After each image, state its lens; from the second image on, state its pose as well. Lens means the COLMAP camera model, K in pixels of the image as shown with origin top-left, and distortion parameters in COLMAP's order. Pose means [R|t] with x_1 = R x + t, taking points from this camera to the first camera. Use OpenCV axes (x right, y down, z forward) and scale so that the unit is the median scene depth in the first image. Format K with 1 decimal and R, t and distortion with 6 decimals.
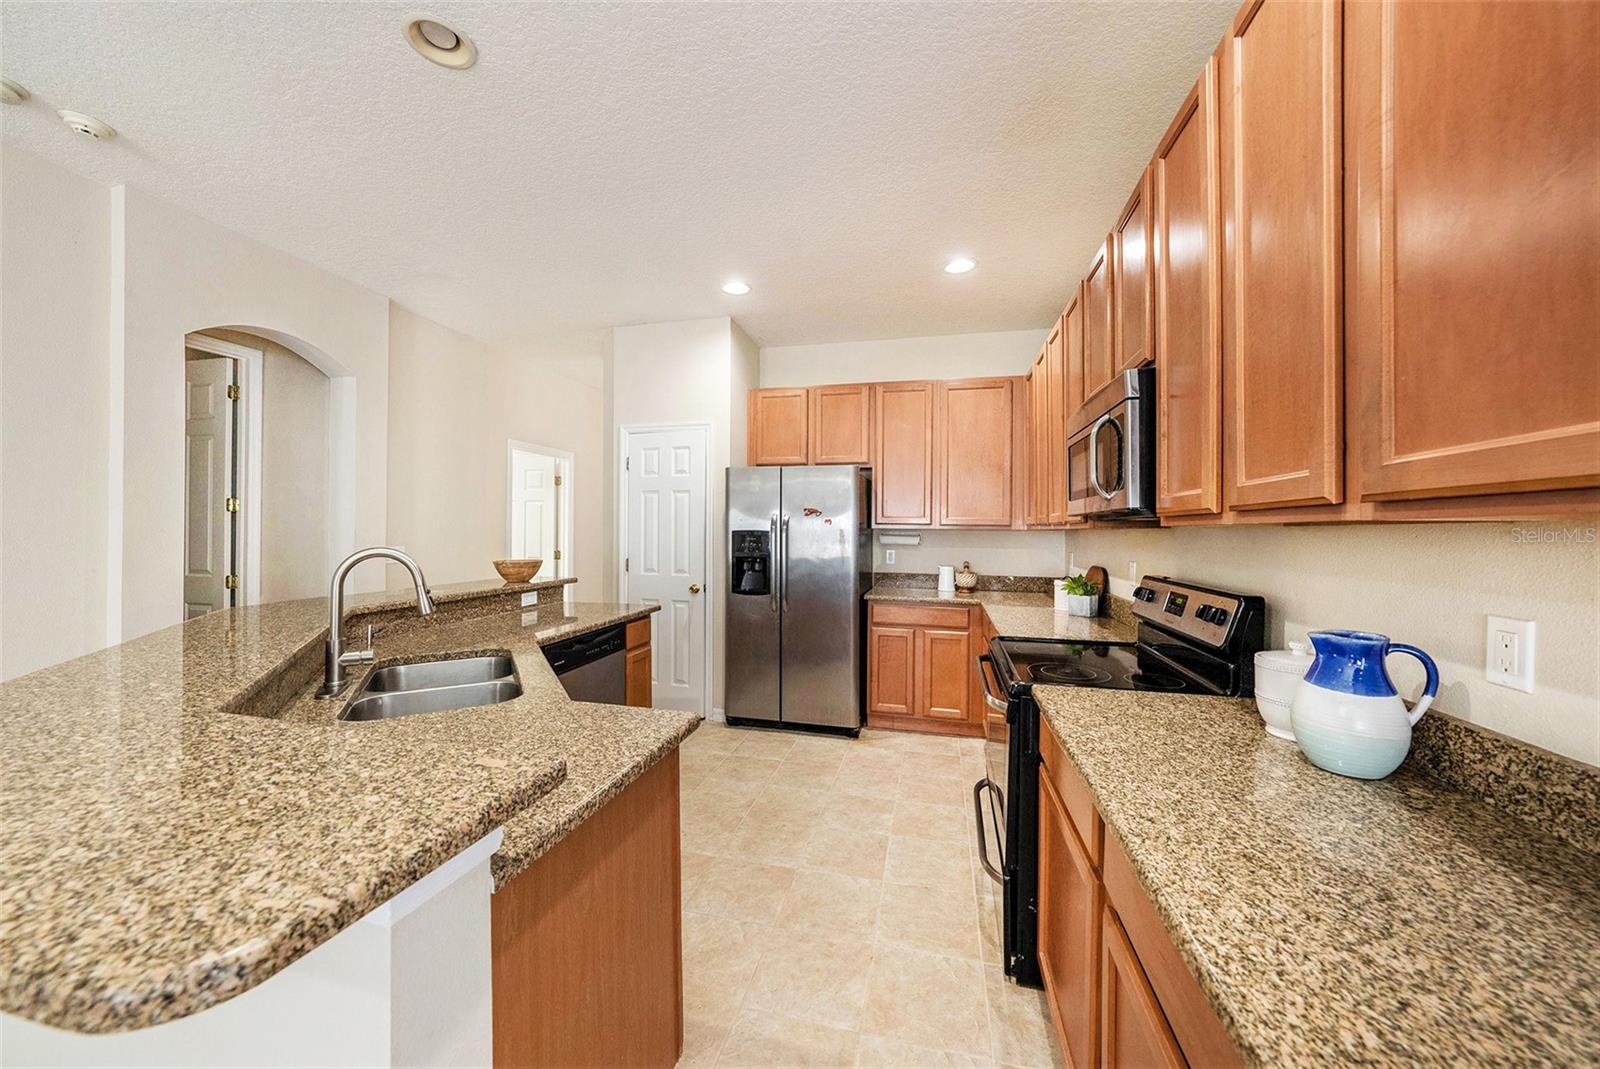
lens RADIAL K [[563.5, 0, 800.0], [0, 563.5, 534.5], [0, 0, 1]] dist [-0.029434, 0.006642]
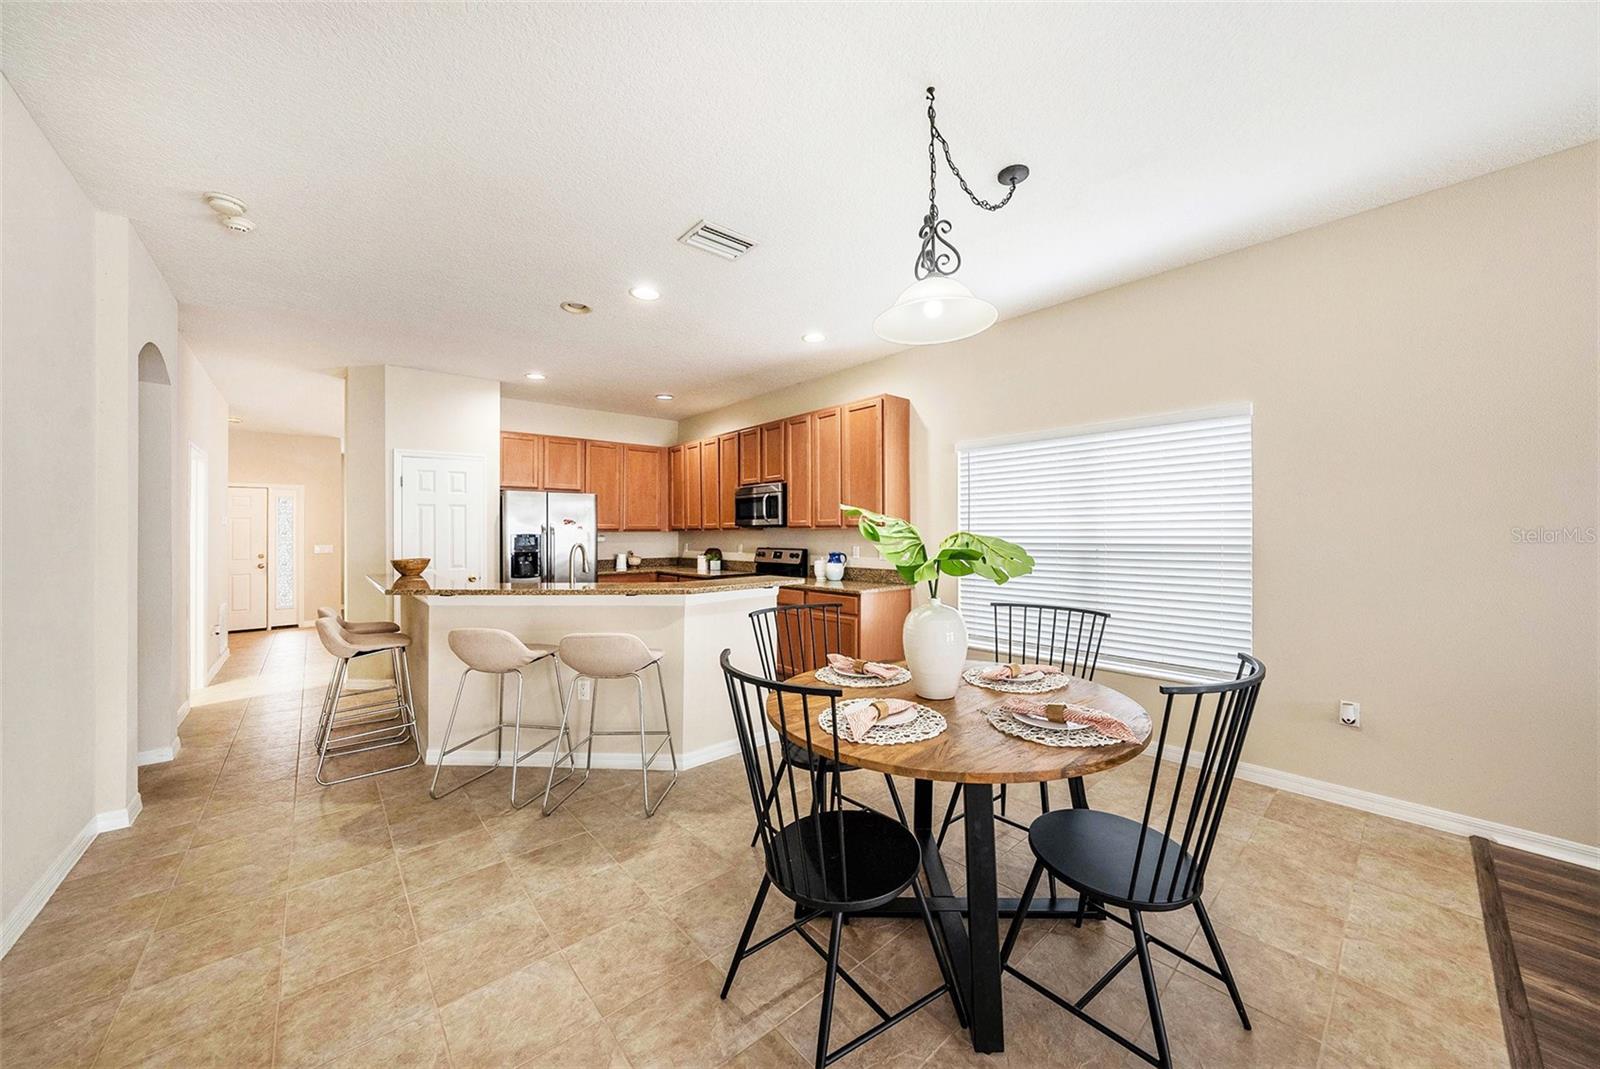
lens RADIAL K [[557.2, 0, 798.8], [0, 557.2, 532.2], [0, 0, 1]] dist [-0.030739, 0.006116]
pose [[0.578360, -0.012509, 0.815685, -0.931784], [0.018077, 0.999833, 0.002516, -0.003596], [-0.815581, 0.013290, 0.578490, -0.461821]]
